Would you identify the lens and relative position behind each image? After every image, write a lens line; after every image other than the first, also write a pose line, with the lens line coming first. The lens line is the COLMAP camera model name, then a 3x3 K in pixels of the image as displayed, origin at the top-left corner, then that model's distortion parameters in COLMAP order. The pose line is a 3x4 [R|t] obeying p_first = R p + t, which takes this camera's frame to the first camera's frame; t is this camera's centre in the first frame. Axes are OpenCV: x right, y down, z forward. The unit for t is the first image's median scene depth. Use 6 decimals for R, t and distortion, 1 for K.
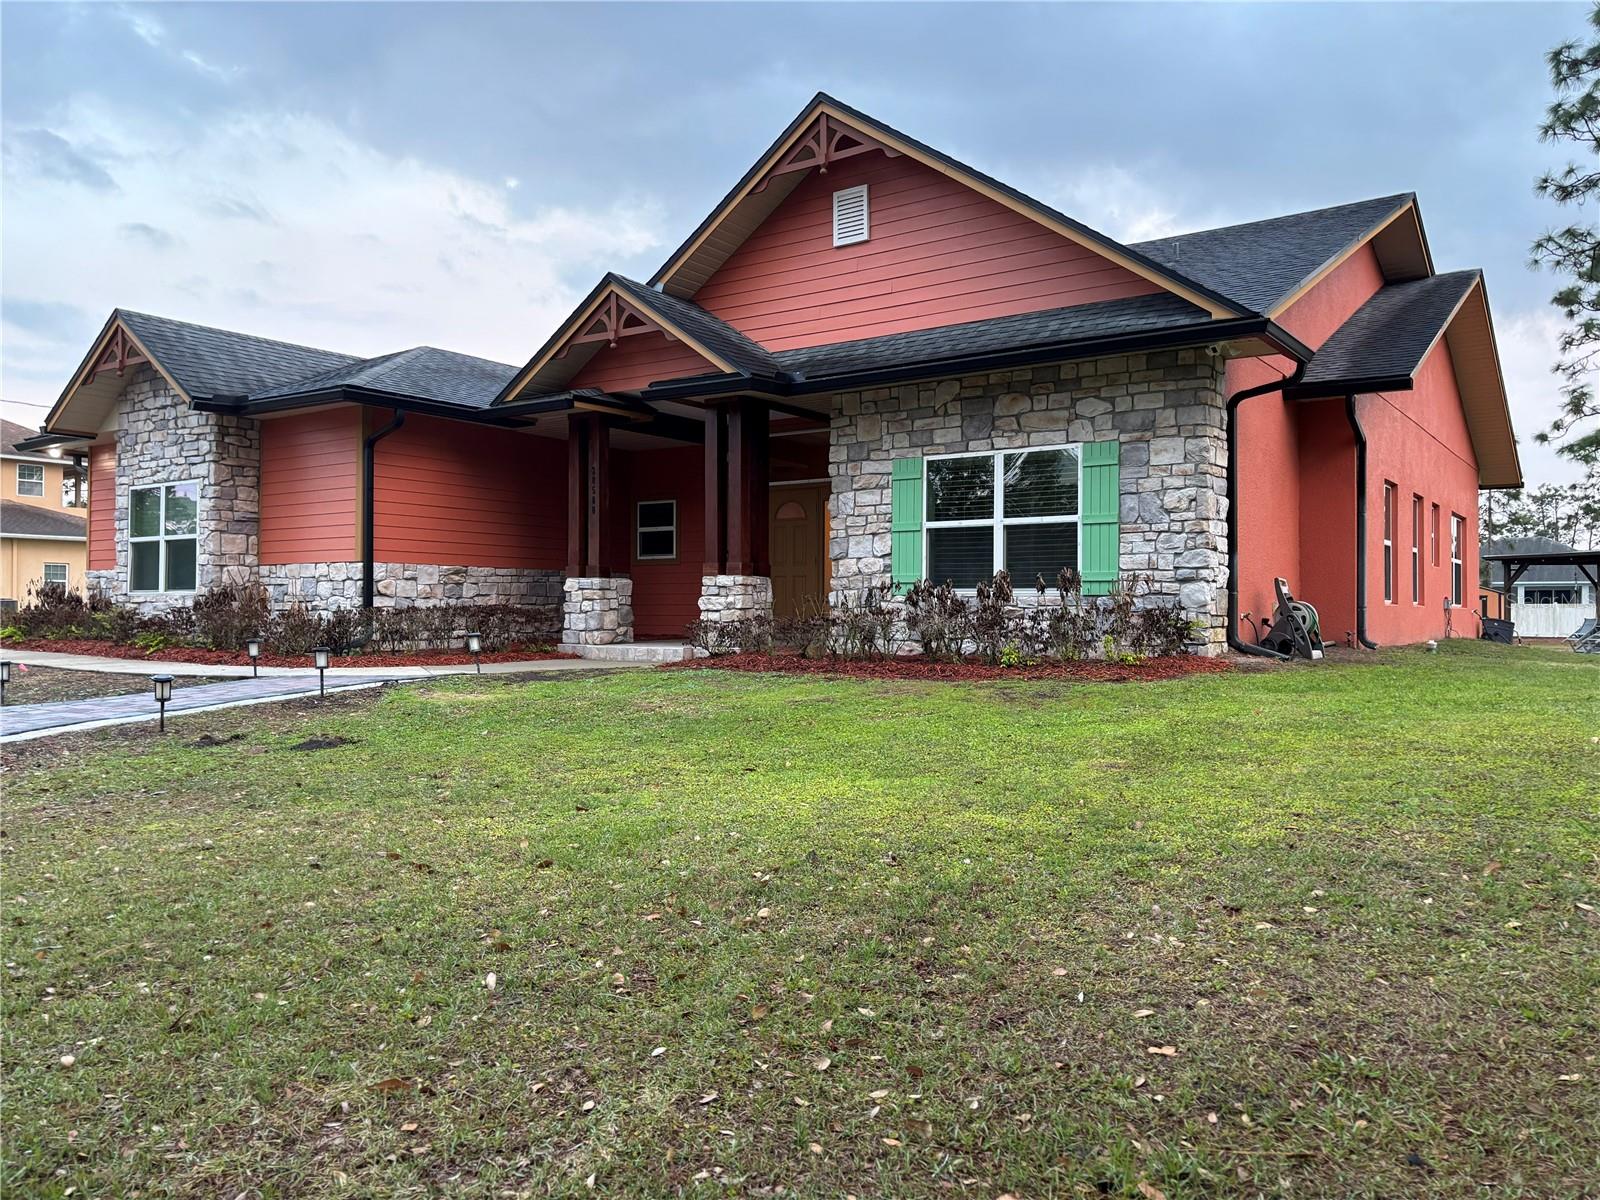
lens RADIAL K [[1200.9, 0, 804.7], [0, 1200.9, 613.1], [0, 0, 1]] dist [0.045911, -0.052209]
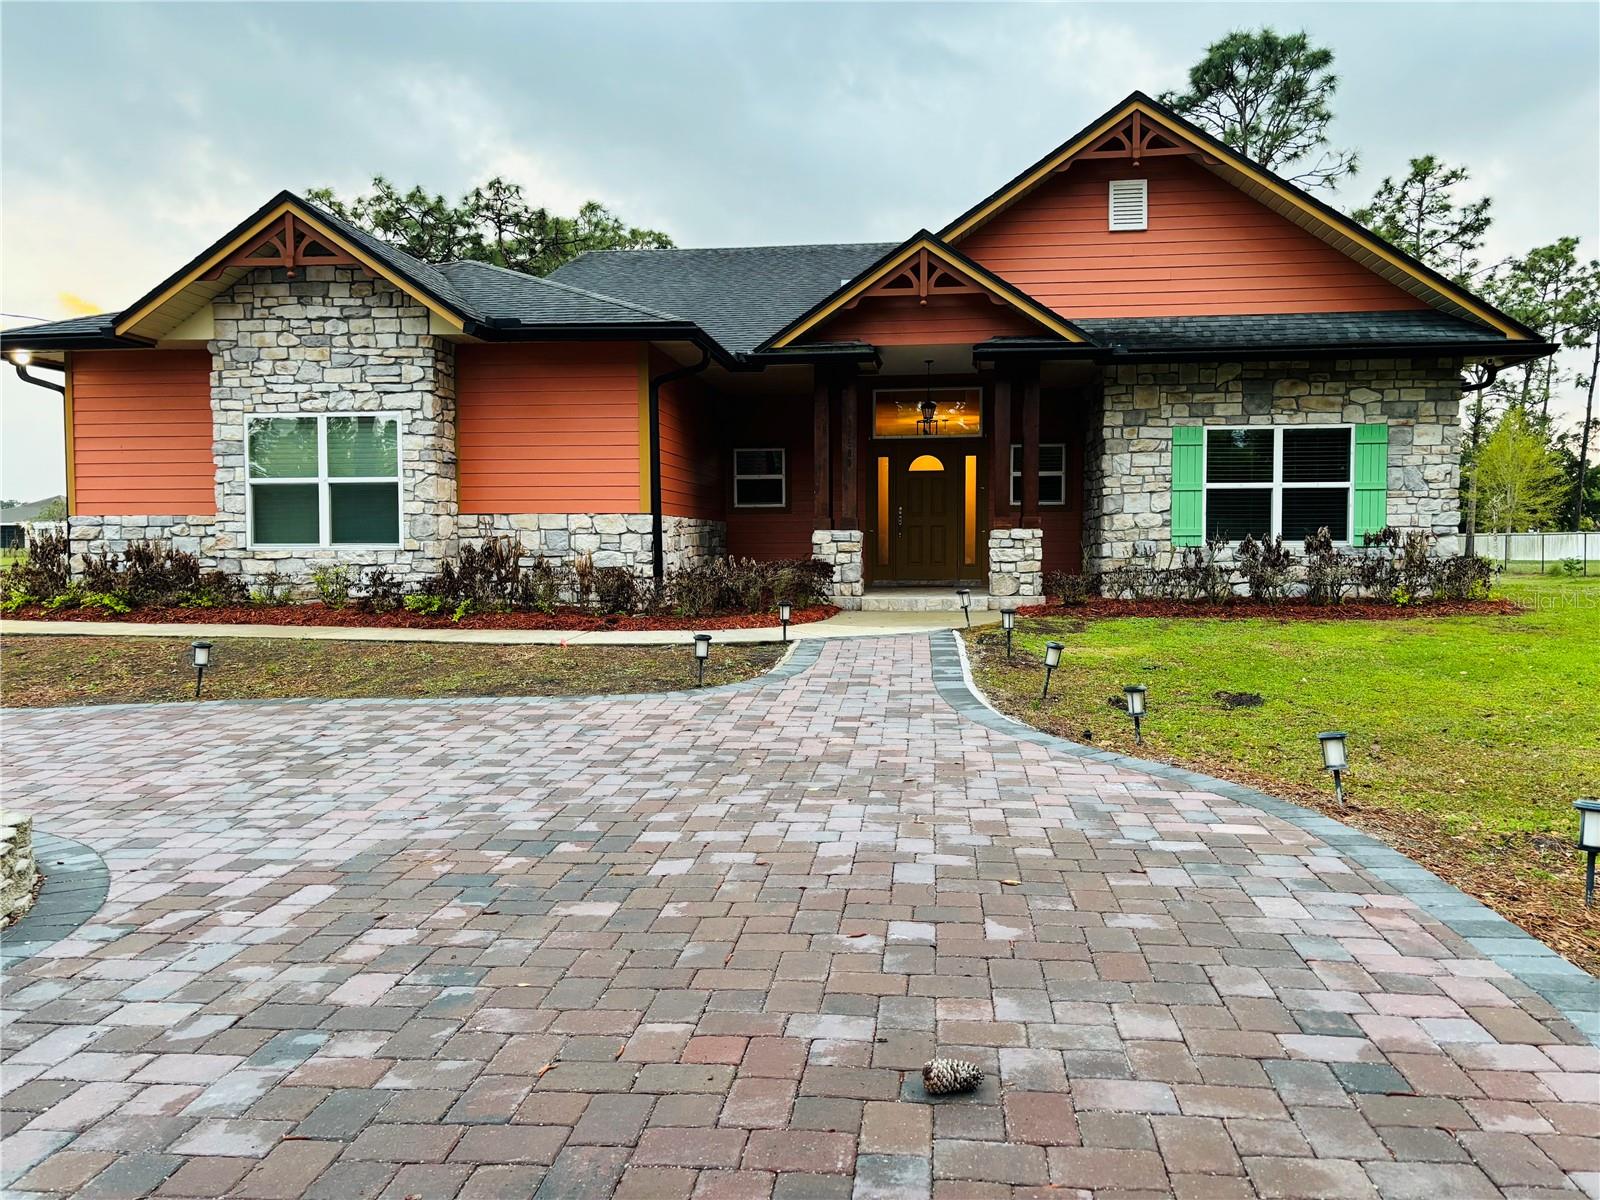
lens RADIAL K [[1200.9, 0, 802.5], [0, 1200.9, 589.4], [0, 0, 1]] dist [0.045911, -0.052209]
pose [[0.875439, -0.027942, 0.482520, -0.785304], [0.007421, 0.998987, 0.044387, -0.027358], [-0.483271, -0.035277, 0.874760, 0.160786]]
